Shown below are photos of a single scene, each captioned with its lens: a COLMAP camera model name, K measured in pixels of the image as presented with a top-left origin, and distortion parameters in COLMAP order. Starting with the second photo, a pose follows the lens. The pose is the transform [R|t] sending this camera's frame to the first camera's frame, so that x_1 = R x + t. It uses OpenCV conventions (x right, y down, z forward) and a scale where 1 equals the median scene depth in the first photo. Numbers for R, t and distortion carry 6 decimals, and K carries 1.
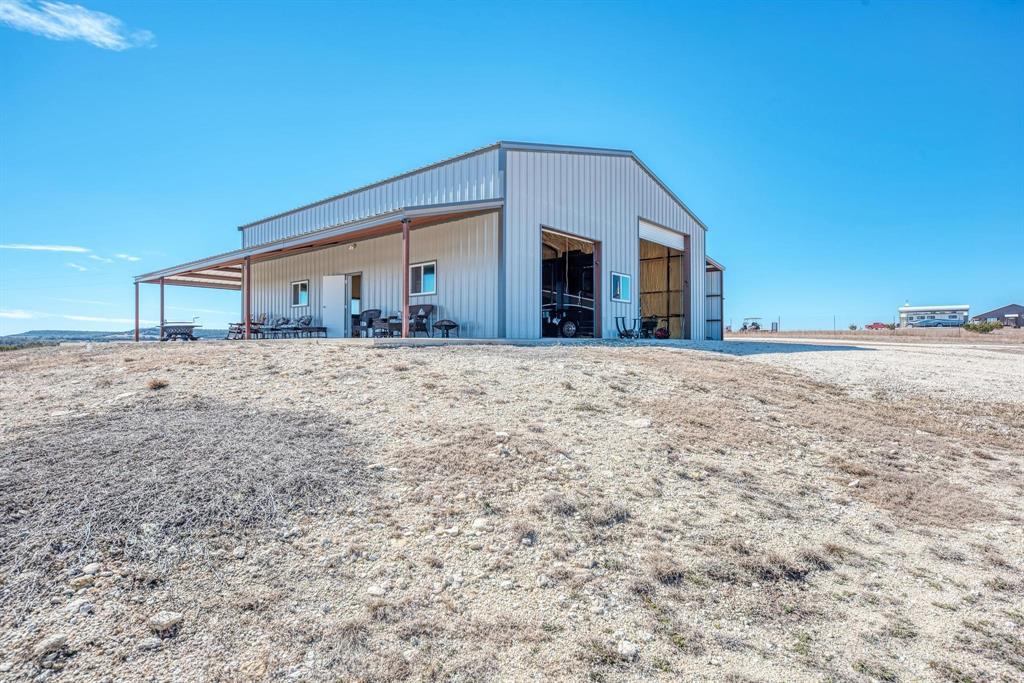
lens RADIAL K [[568.2, 0, 509.0], [0, 568.2, 346.1], [0, 0, 1]] dist [0.001039, 0.000461]
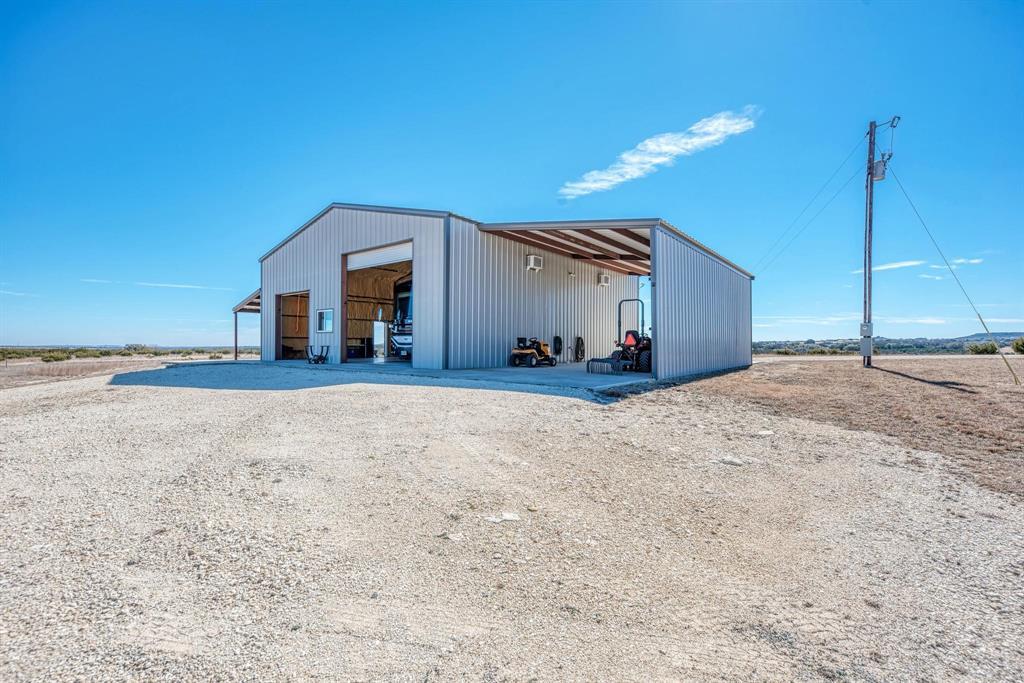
lens RADIAL K [[452.7, 0, 505.4], [0, 452.7, 348.6], [0, 0, 1]] dist [-0.000462, 0.000191]
pose [[0.047671, 0.005991, -0.998845, 1.003103], [0.000988, 0.999981, 0.006044, -0.040230], [0.998863, -0.001275, 0.047665, 1.137462]]
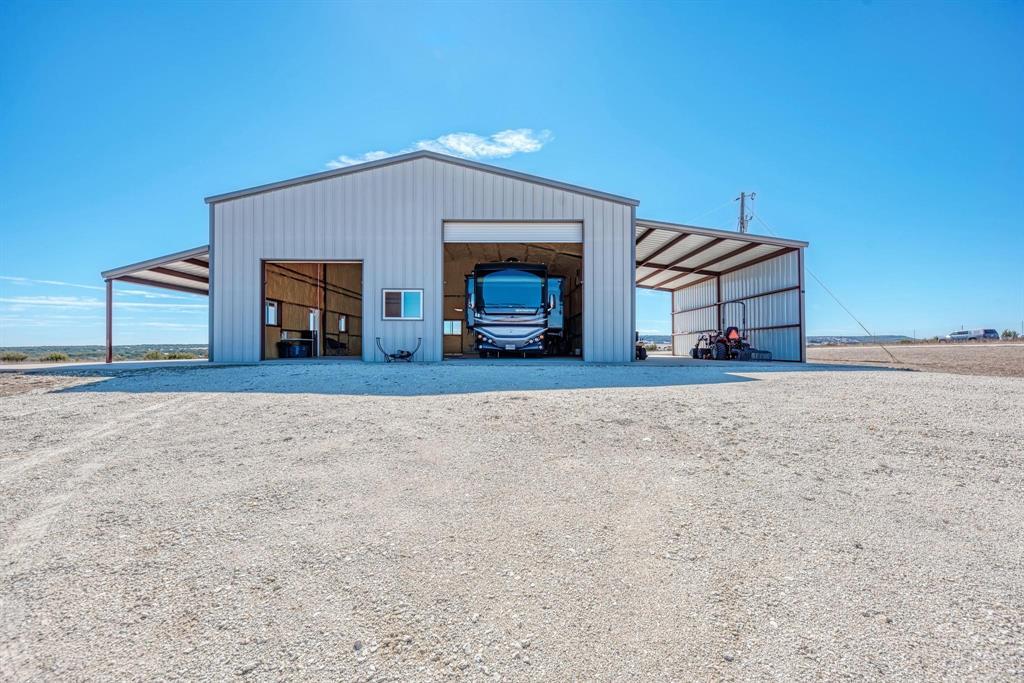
lens RADIAL K [[485.2, 0, 539.7], [0, 485.2, 344.9], [0, 0, 1]] dist [0.001197, 0.000124]
pose [[0.652781, -0.003507, -0.757539, 0.776546], [0.000944, 0.999992, -0.003815, -0.028362], [0.757547, 0.001775, 0.652779, 0.545391]]
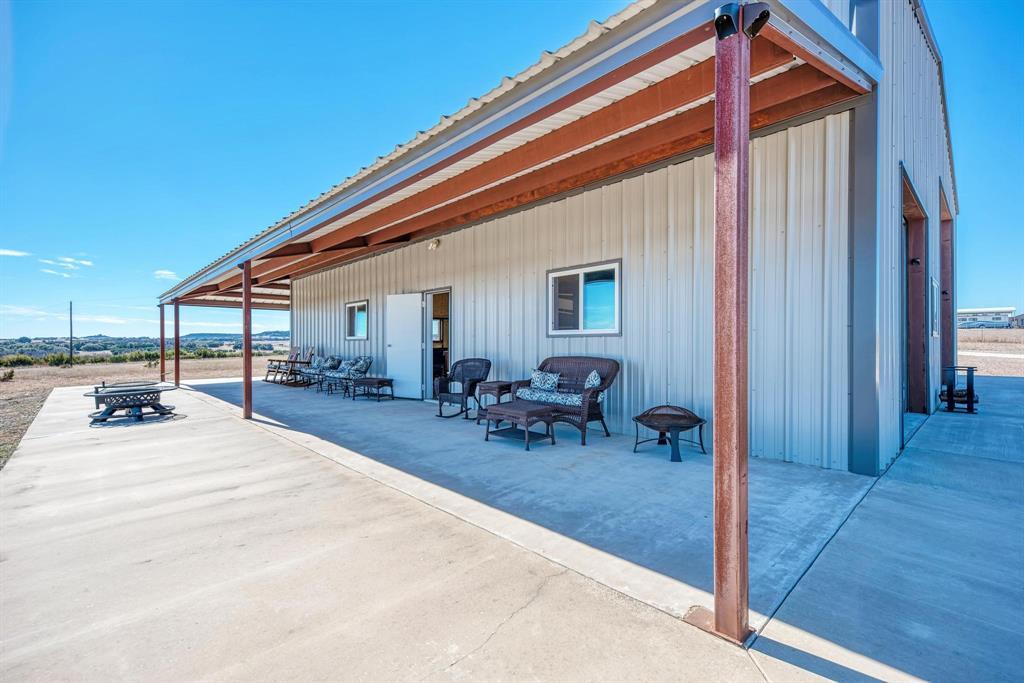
lens RADIAL K [[452.7, 0, 505.4], [0, 452.7, 348.6], [0, 0, 1]] dist [-0.000462, 0.000191]
pose [[0.995087, -0.003115, -0.098960, -0.164204], [0.004522, 0.999892, 0.013995, -0.077296], [0.098905, -0.014373, 0.994993, 0.568351]]
